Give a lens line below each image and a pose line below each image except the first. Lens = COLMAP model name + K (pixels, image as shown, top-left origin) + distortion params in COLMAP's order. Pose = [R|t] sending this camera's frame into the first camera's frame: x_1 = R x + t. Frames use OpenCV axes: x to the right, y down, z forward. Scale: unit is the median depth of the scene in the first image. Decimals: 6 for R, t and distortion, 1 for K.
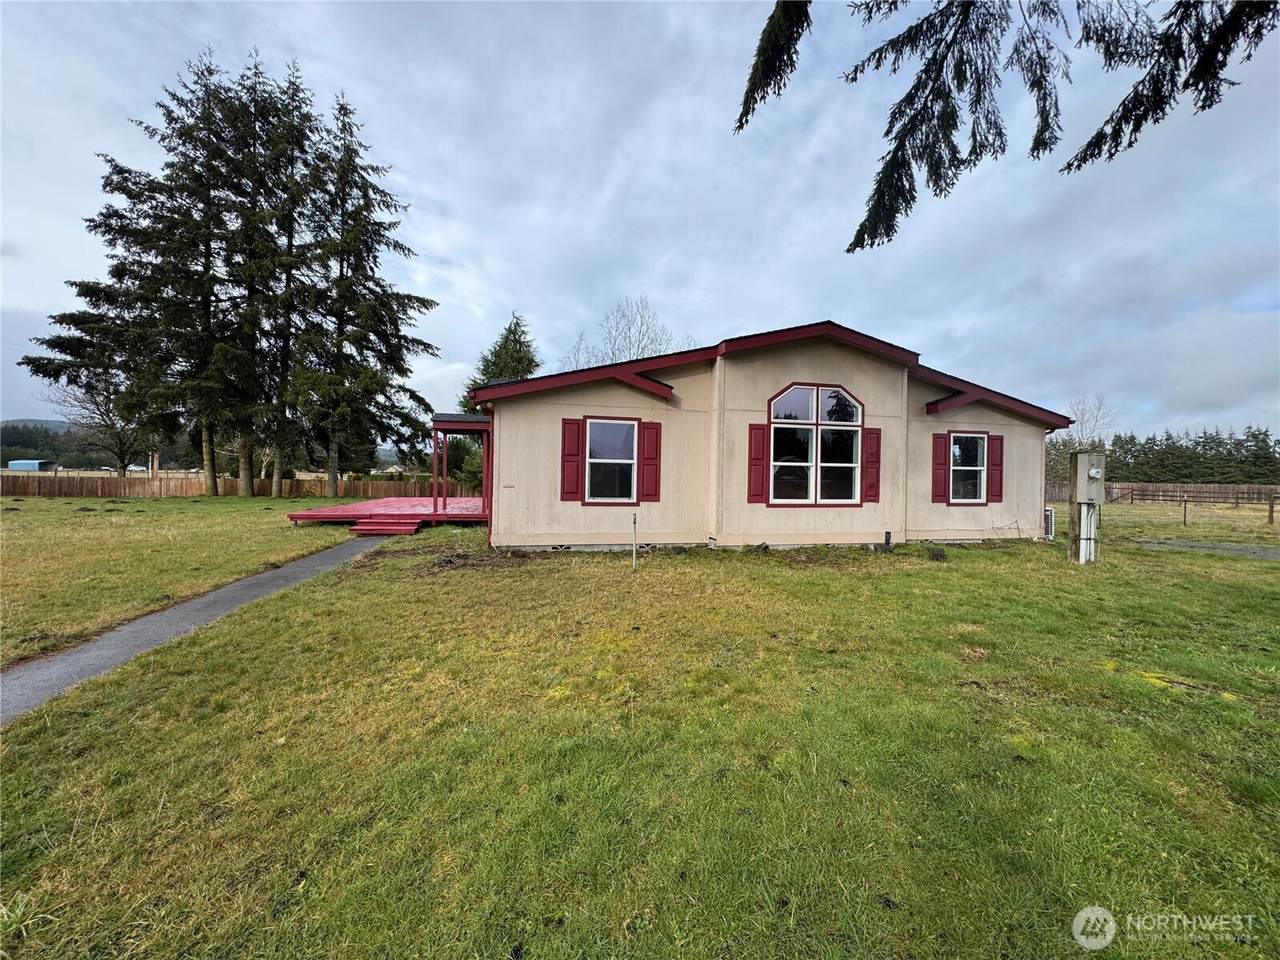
lens RADIAL K [[514.2, 0, 641.6], [0, 514.2, 478.4], [0, 0, 1]] dist [-0.000875, 0.000259]
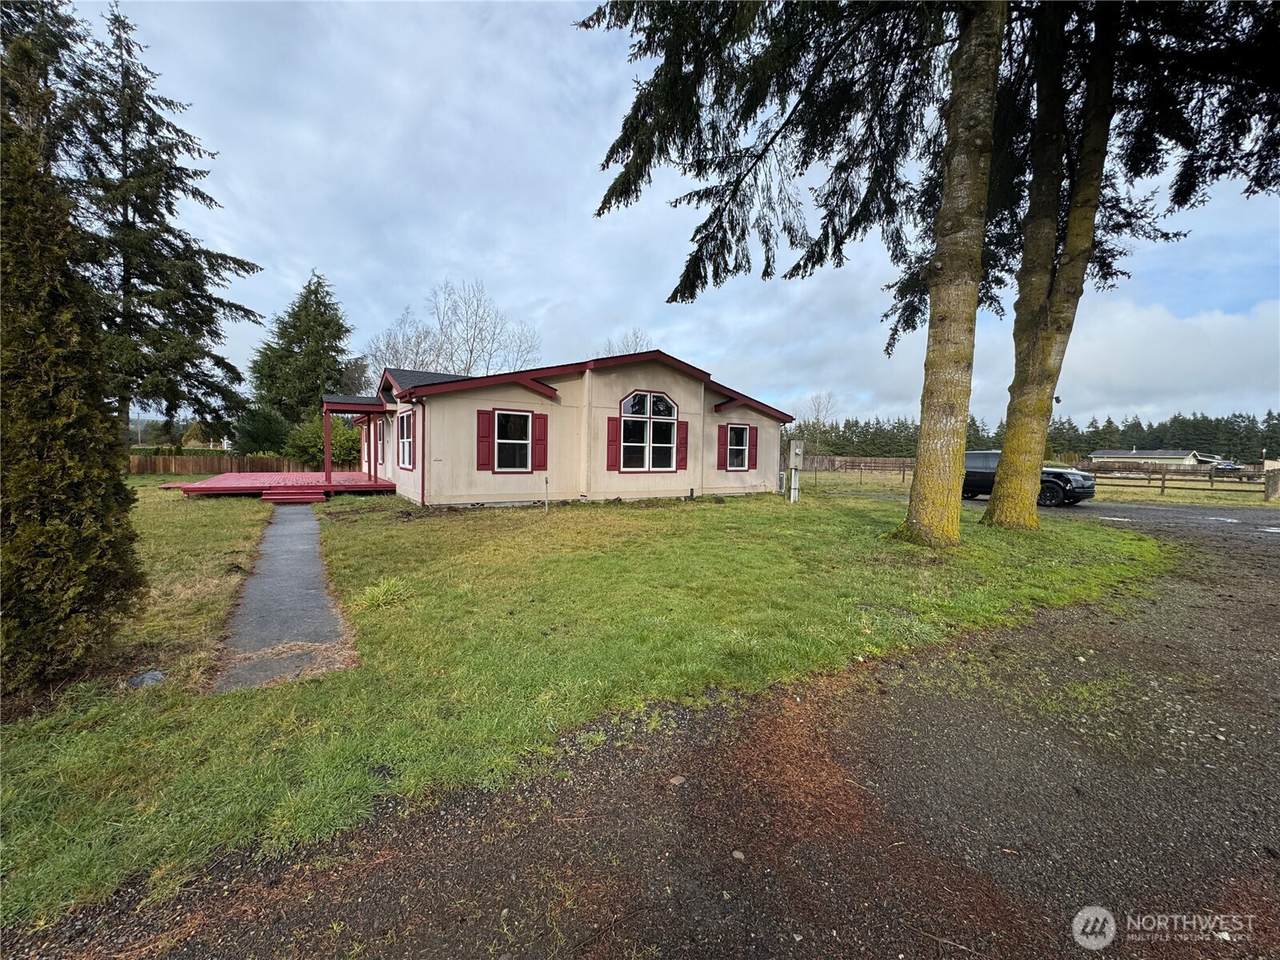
lens RADIAL K [[522.3, 0, 682.3], [0, 522.3, 479.4], [0, 0, 1]] dist [0.000509, 0.000283]
pose [[0.903686, -0.020429, 0.427708, -0.228827], [-0.000742, 0.998785, 0.049273, -0.001127], [-0.428195, -0.044845, 0.902573, -0.423660]]
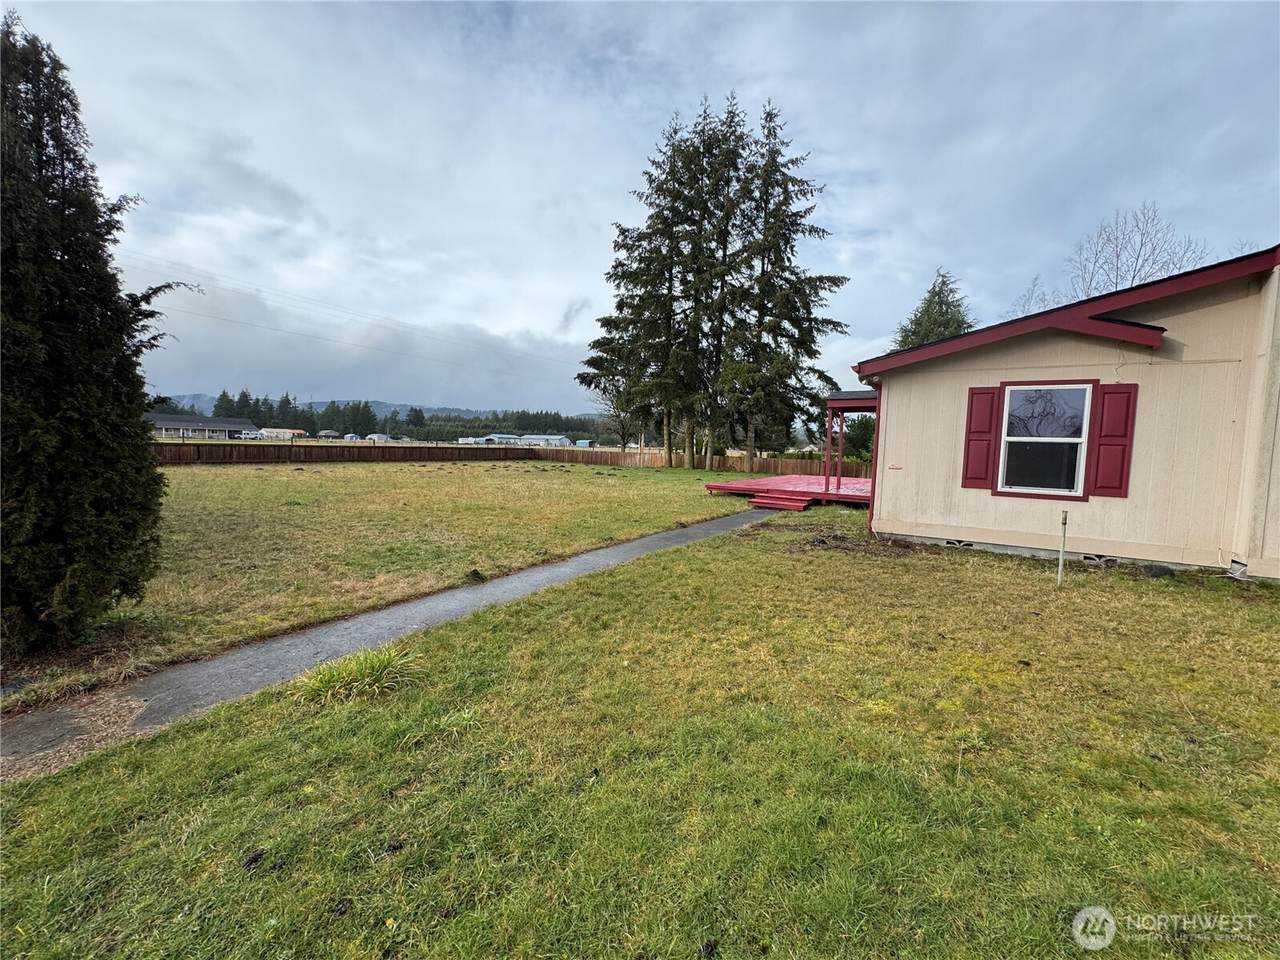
lens RADIAL K [[514.2, 0, 641.6], [0, 514.2, 478.4], [0, 0, 1]] dist [-0.000875, 0.000259]
pose [[0.713815, 0.050870, -0.698484, 0.047469], [-0.022973, 0.998523, 0.049244, -0.000293], [0.699957, -0.019105, 0.713929, 0.038224]]
